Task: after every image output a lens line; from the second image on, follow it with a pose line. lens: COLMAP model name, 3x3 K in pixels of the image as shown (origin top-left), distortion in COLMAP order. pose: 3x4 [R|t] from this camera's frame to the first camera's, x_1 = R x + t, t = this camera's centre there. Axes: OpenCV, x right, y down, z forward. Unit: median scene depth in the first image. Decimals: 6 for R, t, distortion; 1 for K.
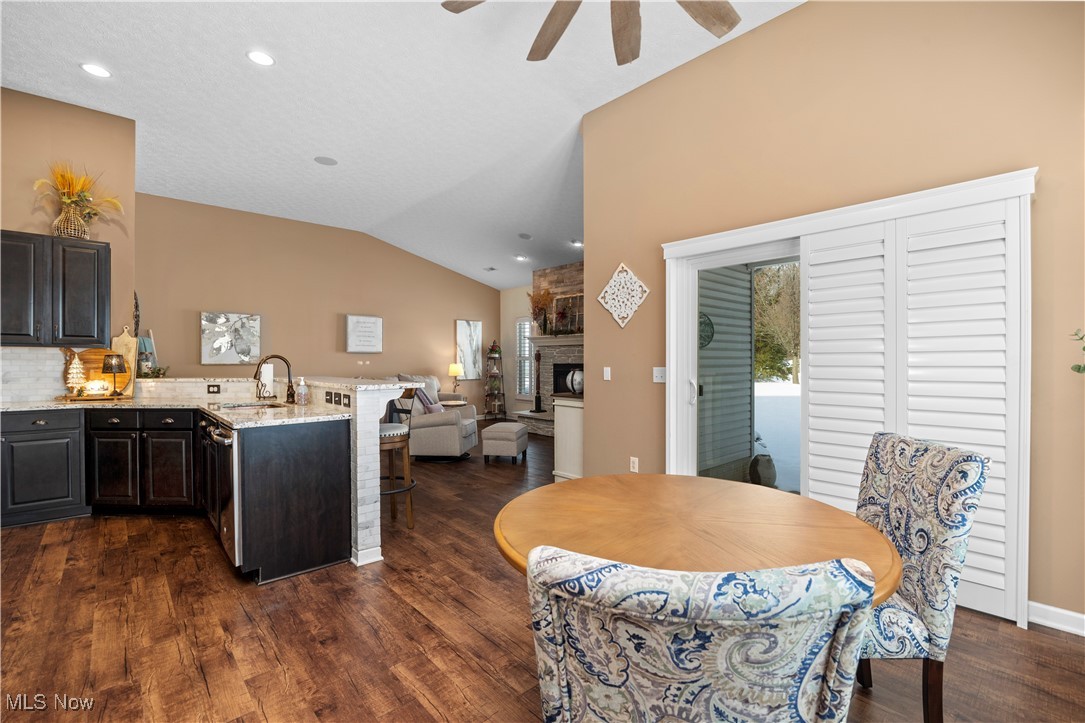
lens RADIAL K [[480.7, 0, 560.3], [0, 480.7, 364.4], [0, 0, 1]] dist [-0.014648, -0.000143]
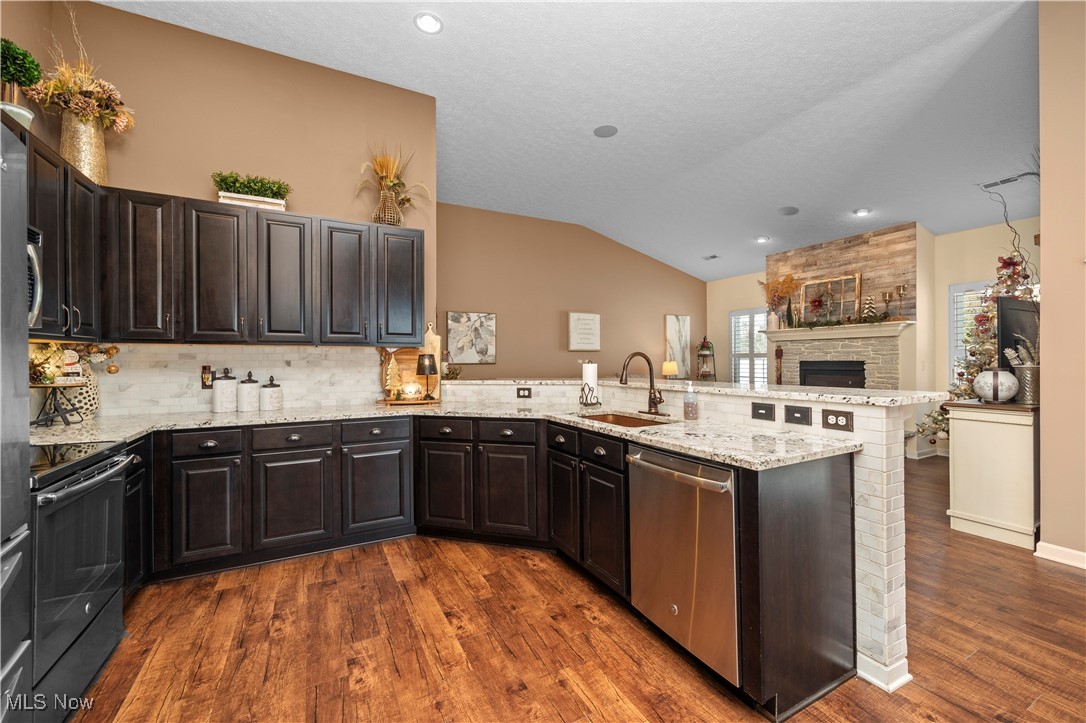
lens RADIAL K [[448.8, 0, 550.7], [0, 448.8, 360.4], [0, 0, 1]] dist [0.001675, 0.000085]
pose [[0.966379, -0.006271, -0.257045, -0.488109], [0.005397, 0.999977, -0.004108, -0.003915], [0.257065, 0.002583, 0.966391, 0.230465]]
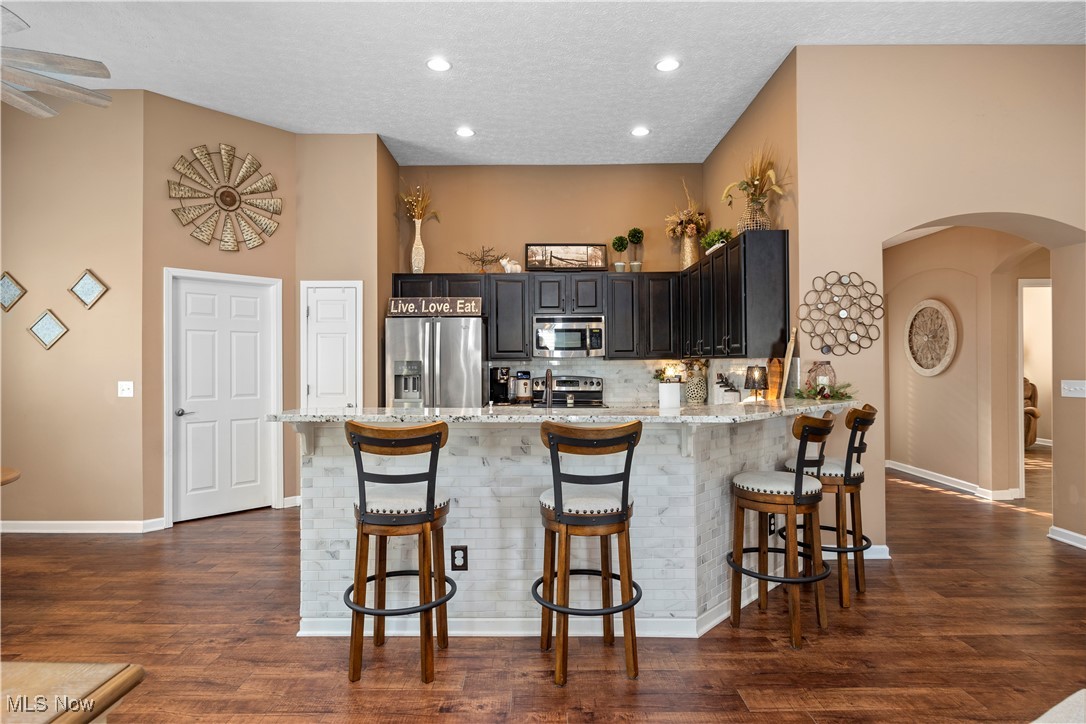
lens RADIAL K [[579.7, 0, 542.9], [0, 579.7, 362.3], [0, 0, 1]] dist [-0.002430, -0.002247]
pose [[-0.691486, -0.001484, -0.722388, 0.022755], [-0.002888, 0.999996, 0.000710, -0.026555], [0.722384, 0.002577, -0.691488, 1.405633]]
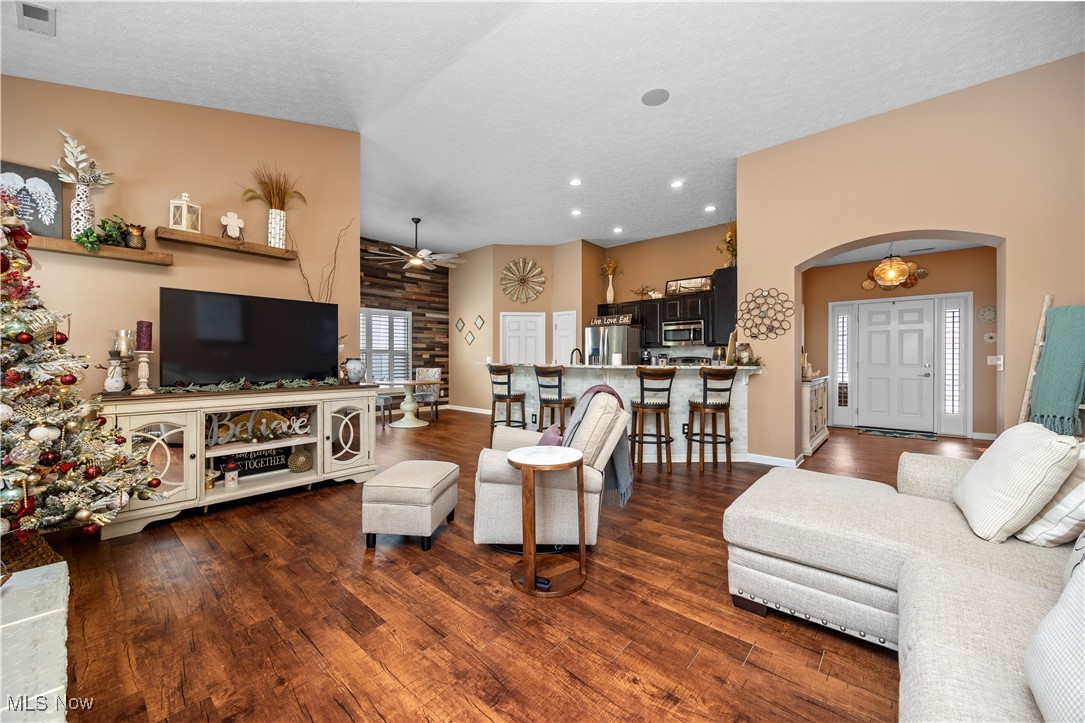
lens RADIAL K [[412.7, 0, 542.7], [0, 412.7, 358.1], [0, 0, 1]] dist [0.024513, 0.000000]
pose [[-0.996021, -0.000365, -0.089118, -0.312251], [-0.001104, 0.999965, 0.008243, 0.002050], [0.089112, 0.008308, -0.995987, 2.165499]]
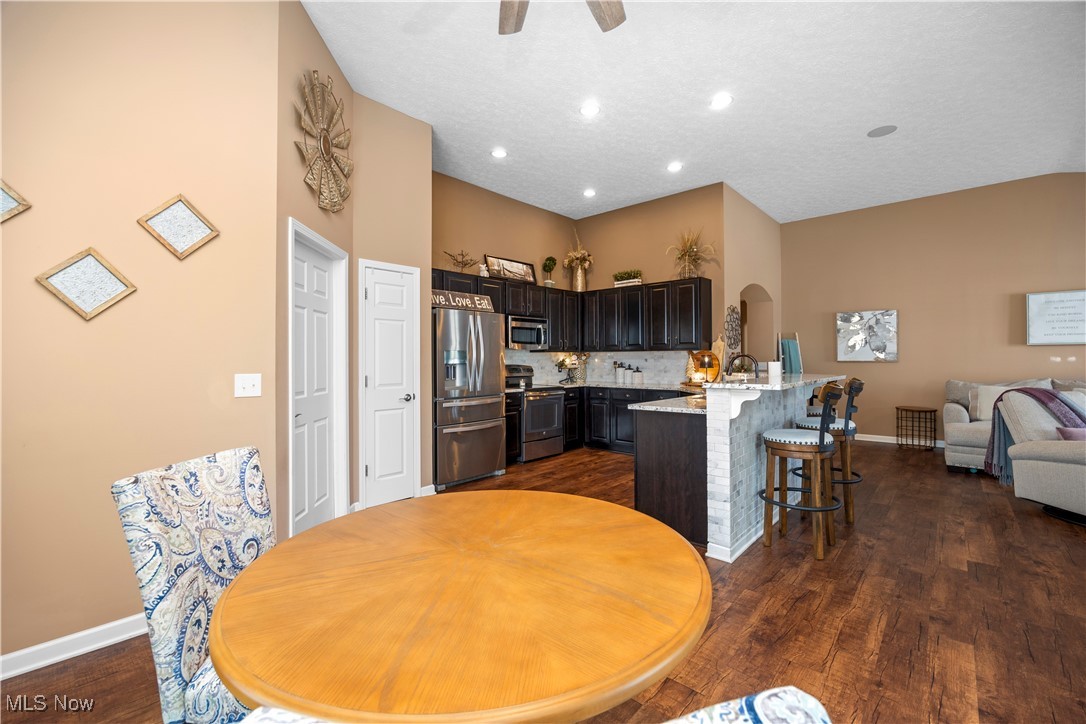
lens RADIAL K [[459.2, 0, 533.0], [0, 459.2, 357.7], [0, 0, 1]] dist [-0.010994, 0.000194]
pose [[0.064264, -0.005875, -0.997916, 0.390785], [0.000449, 0.999983, -0.005858, -0.004289], [0.997933, -0.000072, 0.064266, 0.391825]]
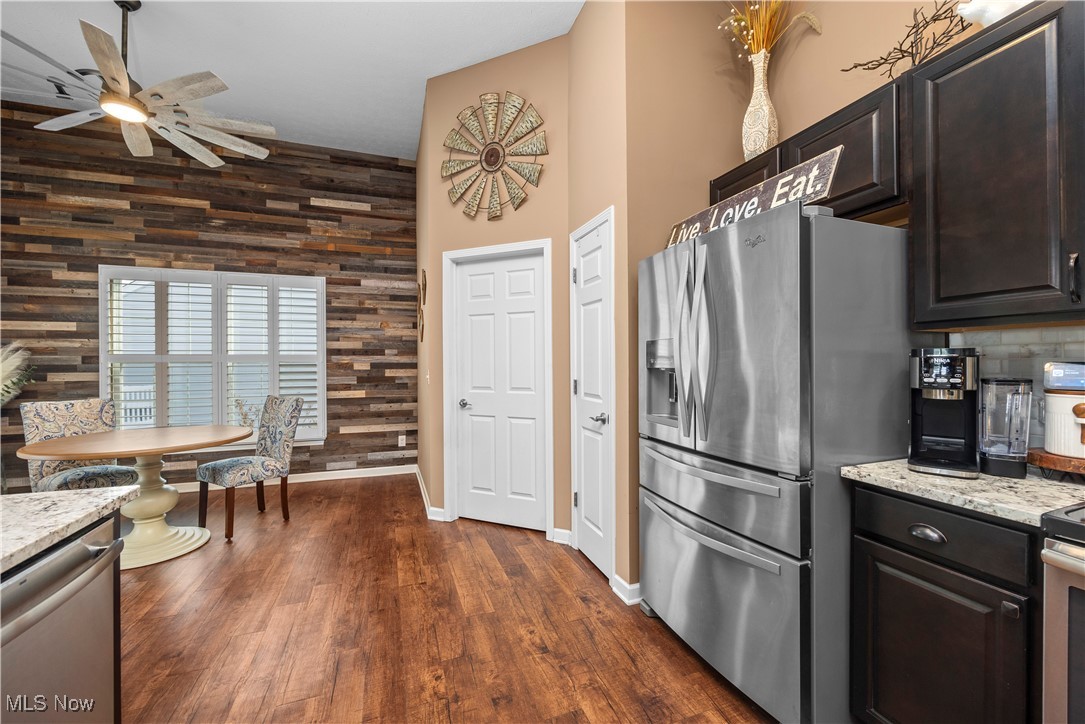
lens RADIAL K [[428.3, 0, 549.7], [0, 428.3, 363.6], [0, 0, 1]] dist [-0.002945, -0.000396]
pose [[-0.923956, -0.000151, 0.382499, -0.778312], [0.004817, 0.999916, 0.012030, -0.007571], [-0.382469, 0.012958, -0.923878, 0.764300]]
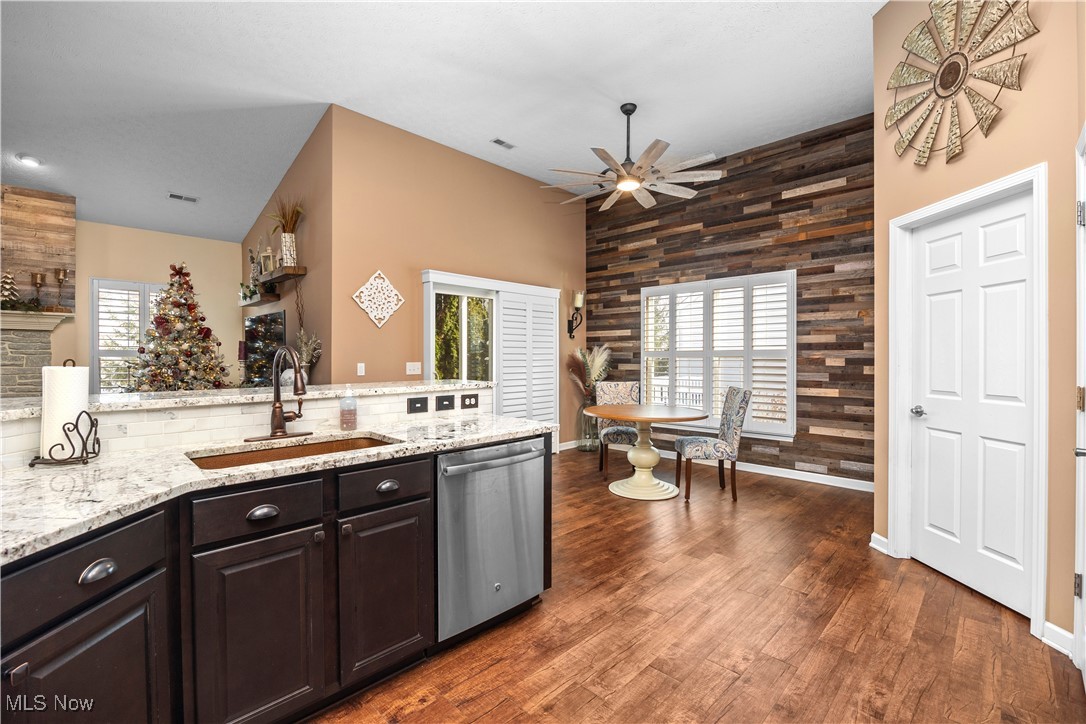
lens RADIAL K [[479.5, 0, 537.8], [0, 479.5, 360.7], [0, 0, 1]] dist [-0.011175, 0.000147]
pose [[-0.040450, -0.007496, 0.999153, -0.986188], [0.006979, 0.999945, 0.007785, -0.005790], [-0.999157, 0.007288, -0.040396, 0.656919]]
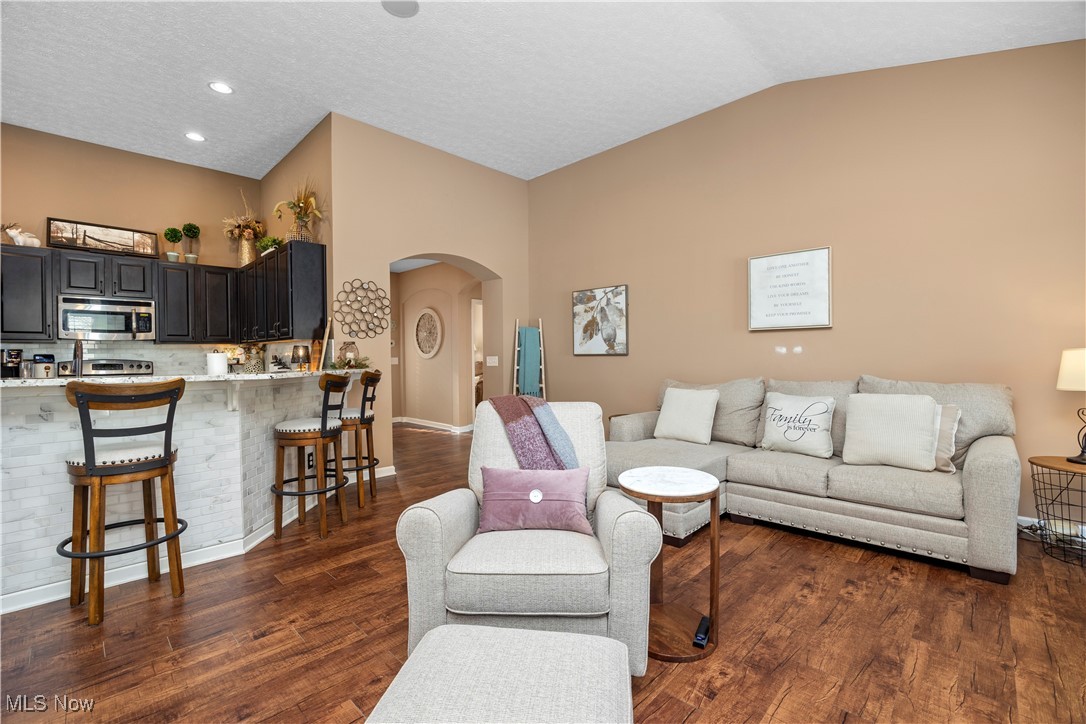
lens RADIAL K [[463.6, 0, 541.5], [0, 463.6, 359.0], [0, 0, 1]] dist [-0.017056, 0.000553]
pose [[0.031949, 0.000604, -0.999489, 0.098814], [0.001940, 0.999998, 0.000667, 0.010182], [0.999488, -0.001960, 0.031948, 1.486983]]
